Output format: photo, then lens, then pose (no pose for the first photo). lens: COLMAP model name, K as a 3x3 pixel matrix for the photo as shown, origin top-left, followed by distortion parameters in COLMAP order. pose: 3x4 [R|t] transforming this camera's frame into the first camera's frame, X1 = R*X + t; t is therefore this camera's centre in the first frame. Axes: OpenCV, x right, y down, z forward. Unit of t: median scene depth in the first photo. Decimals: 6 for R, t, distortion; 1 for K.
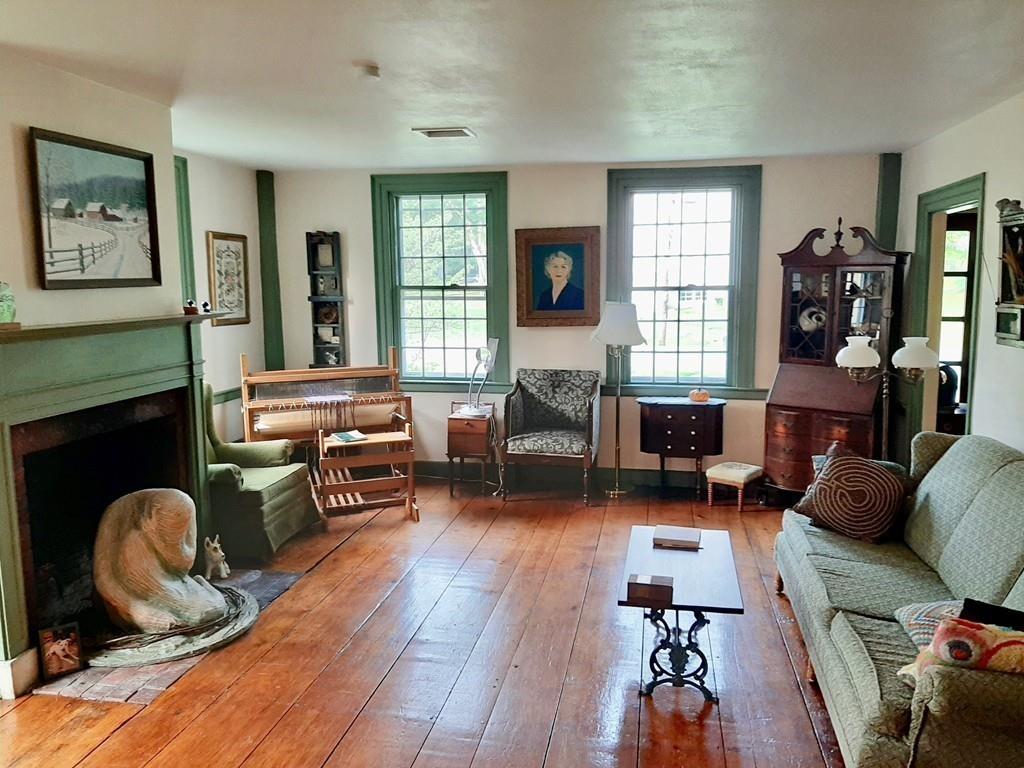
lens RADIAL K [[801.8, 0, 511.8], [0, 801.8, 388.8], [0, 0, 1]] dist [0.053032, -0.085470]
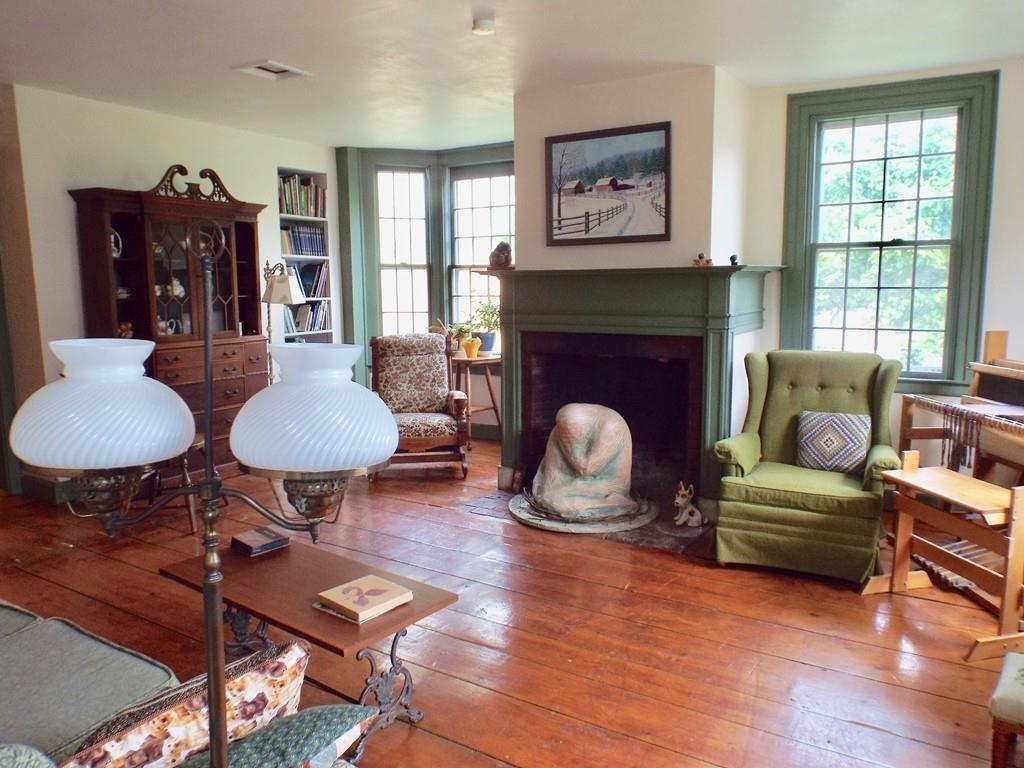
lens RADIAL K [[783.8, 0, 542.8], [0, 783.8, 383.9], [0, 0, 1]] dist [0.006685, -0.052170]
pose [[-0.361760, 0.138498, -0.921926, 0.731288], [-0.113224, 0.975056, 0.190908, -0.136587], [0.925370, 0.173447, -0.337055, 1.390976]]
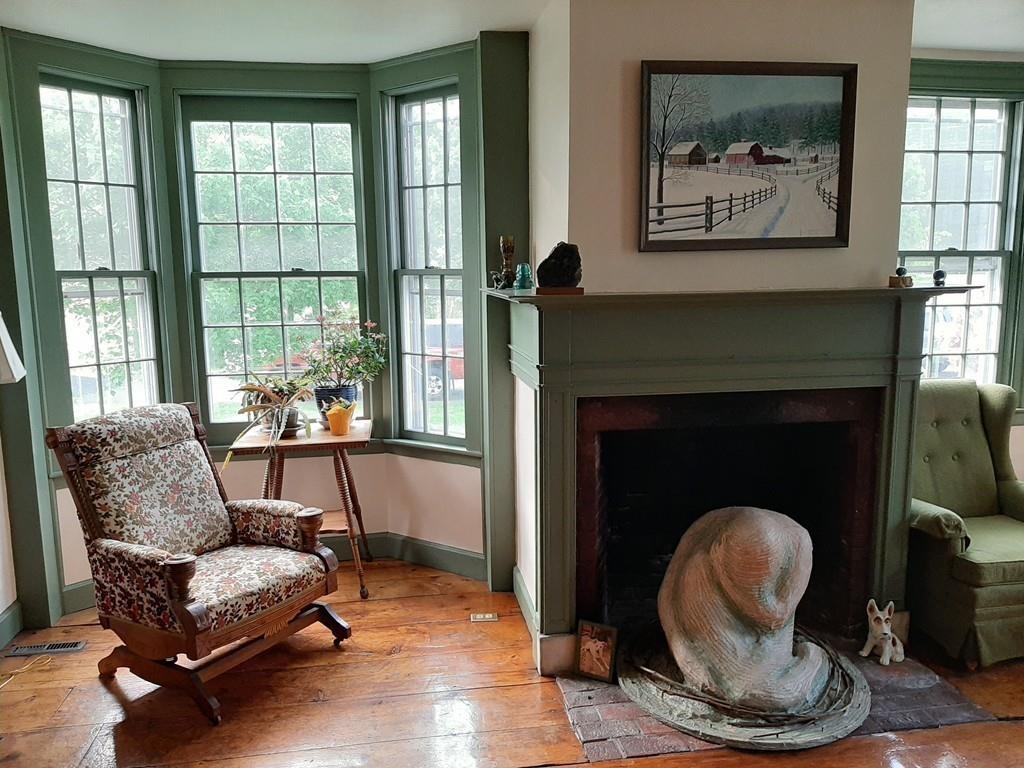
lens RADIAL K [[801.8, 0, 511.8], [0, 801.8, 388.8], [0, 0, 1]] dist [0.053032, -0.085470]
pose [[0.326615, 0.149891, -0.933196, 0.193105], [-0.120124, 0.985921, 0.116316, -0.055165], [0.937493, 0.074108, 0.340022, 0.531846]]
